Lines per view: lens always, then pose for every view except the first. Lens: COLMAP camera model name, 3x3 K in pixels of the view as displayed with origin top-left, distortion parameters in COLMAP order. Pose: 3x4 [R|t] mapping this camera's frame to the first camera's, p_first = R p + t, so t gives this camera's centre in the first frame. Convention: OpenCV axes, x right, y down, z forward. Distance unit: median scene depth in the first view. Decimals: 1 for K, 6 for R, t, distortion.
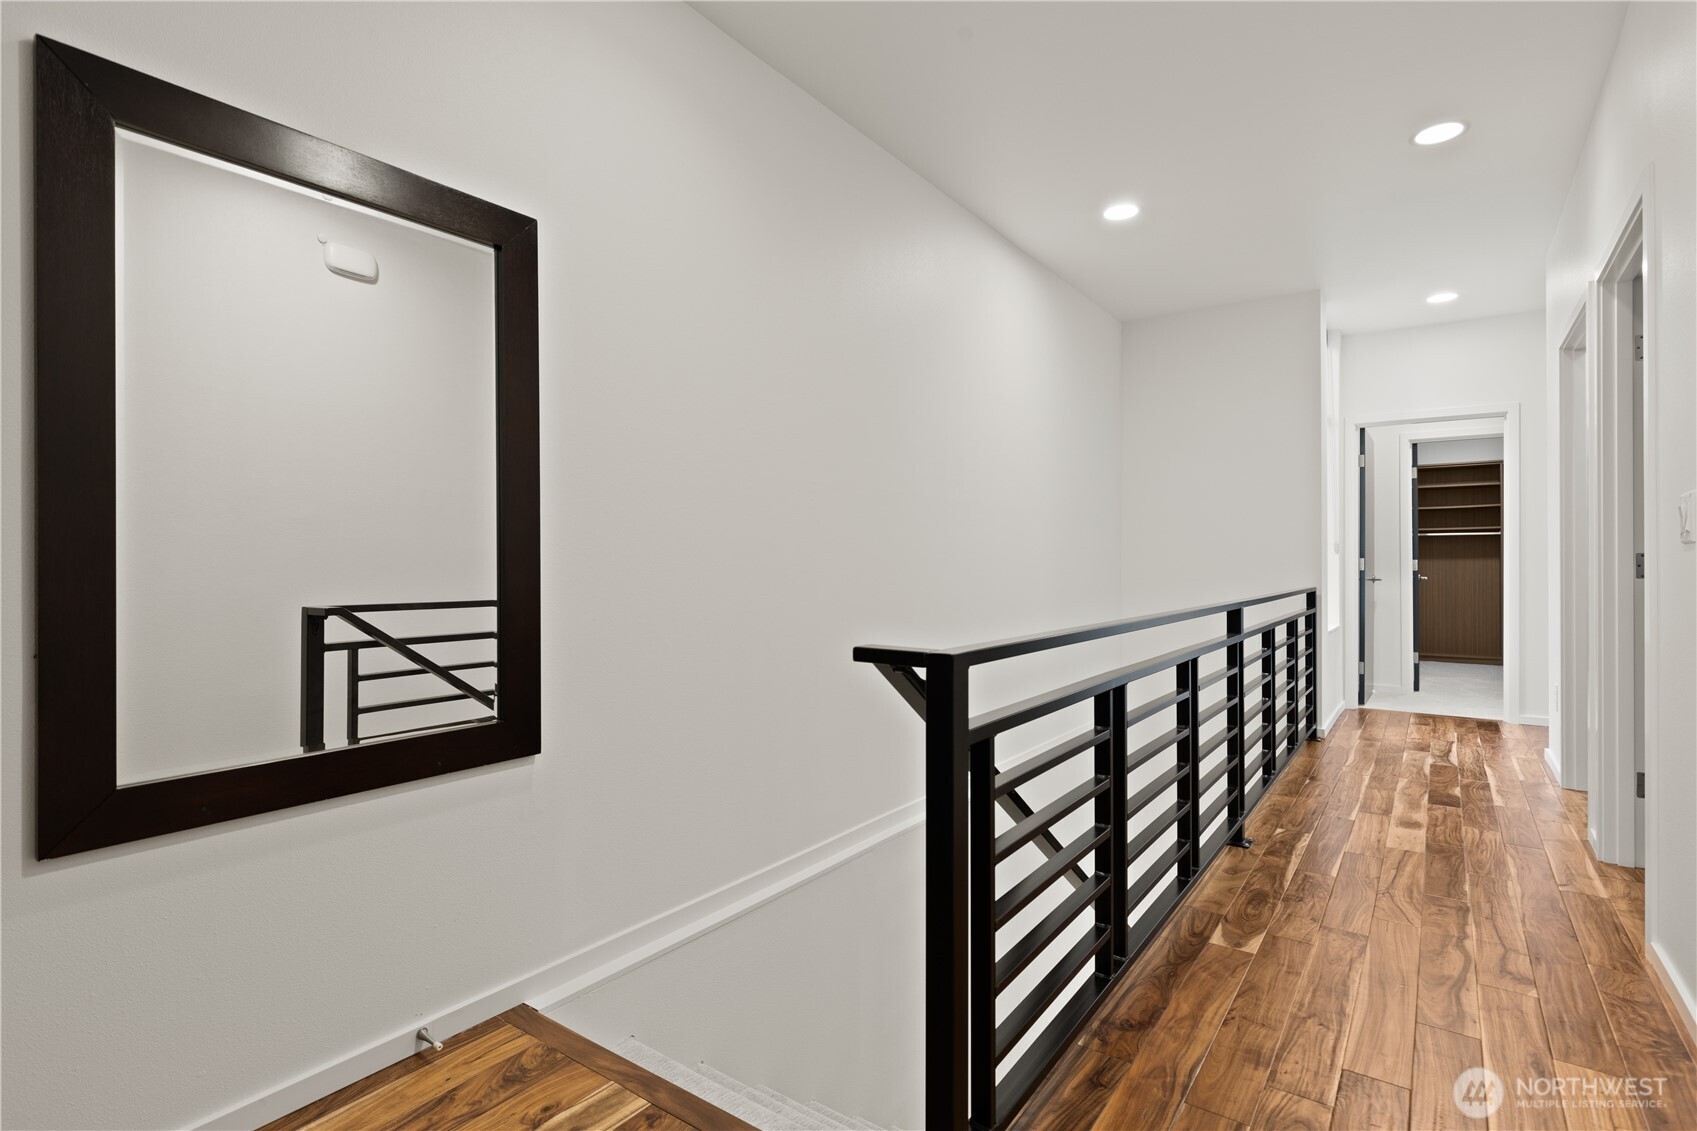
lens RADIAL K [[843.2, 0, 847.5], [0, 843.2, 556.8], [0, 0, 1]] dist [0.000036, -0.000192]
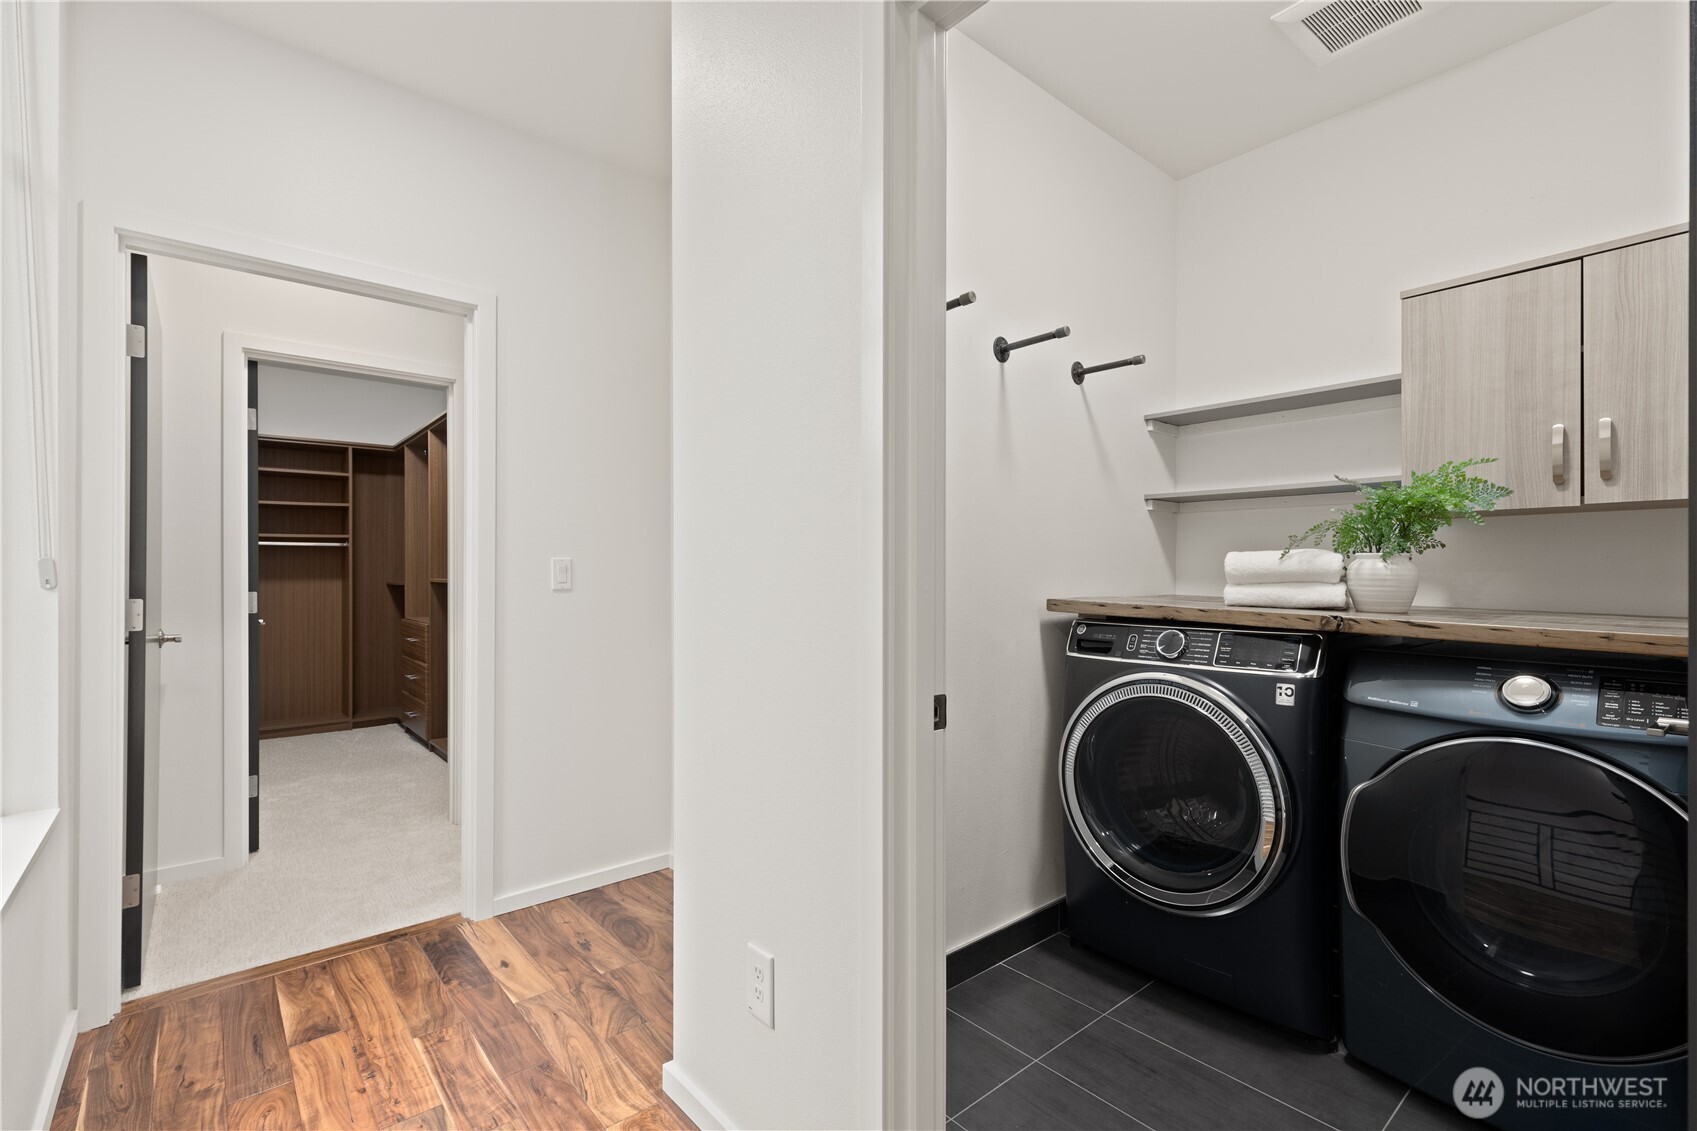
lens RADIAL K [[763.3, 0, 848.9], [0, 763.3, 562.4], [0, 0, 1]] dist [-0.001760, -0.000103]
pose [[0.251815, 0.006035, 0.967757, 0.327158], [0.000286, 0.999980, -0.006310, -0.011045], [-0.967775, 0.001866, 0.251808, 0.549400]]
